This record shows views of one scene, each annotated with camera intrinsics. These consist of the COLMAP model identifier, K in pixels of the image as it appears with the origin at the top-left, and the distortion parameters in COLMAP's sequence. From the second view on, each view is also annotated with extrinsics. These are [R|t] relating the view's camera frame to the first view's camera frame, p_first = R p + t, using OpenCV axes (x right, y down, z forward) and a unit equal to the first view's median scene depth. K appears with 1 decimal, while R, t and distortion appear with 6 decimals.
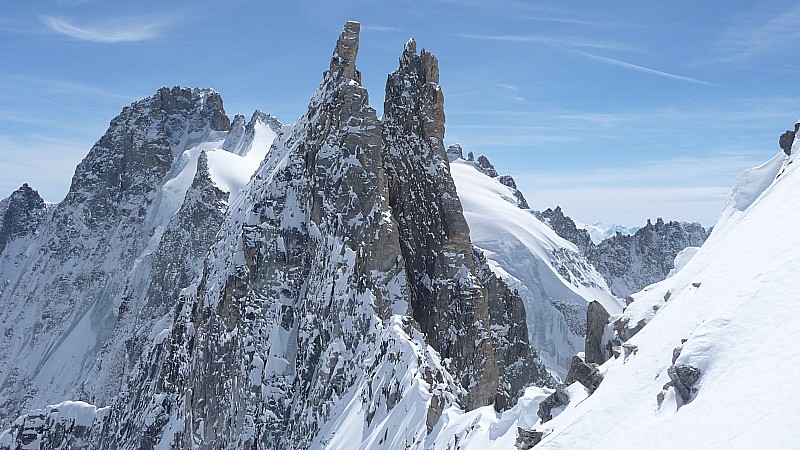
lens RADIAL K [[652.6, 0, 392.2], [0, 652.6, 218.3], [0, 0, 1]] dist [-0.055326, 0.028729]
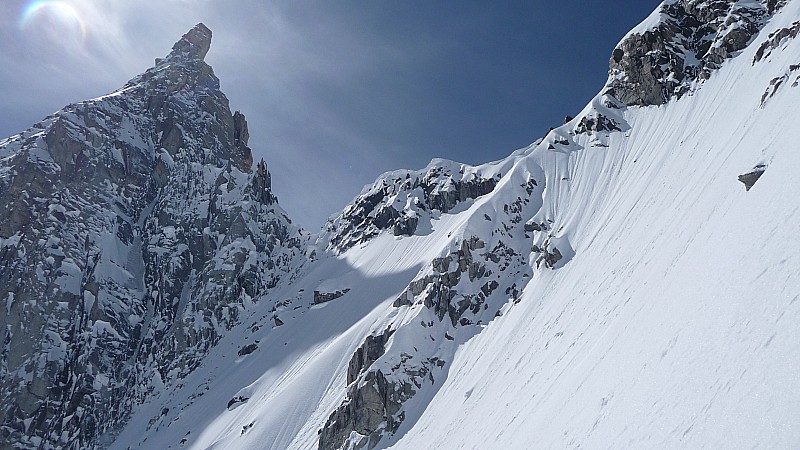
lens RADIAL K [[652.6, 0, 400.7], [0, 652.6, 225.5], [0, 0, 1]] dist [-0.055326, 0.028729]
pose [[0.780653, 0.321487, 0.535935, -0.308069], [-0.013798, 0.866202, -0.499504, 0.488408], [-0.624812, 0.382545, 0.680639, 0.409691]]
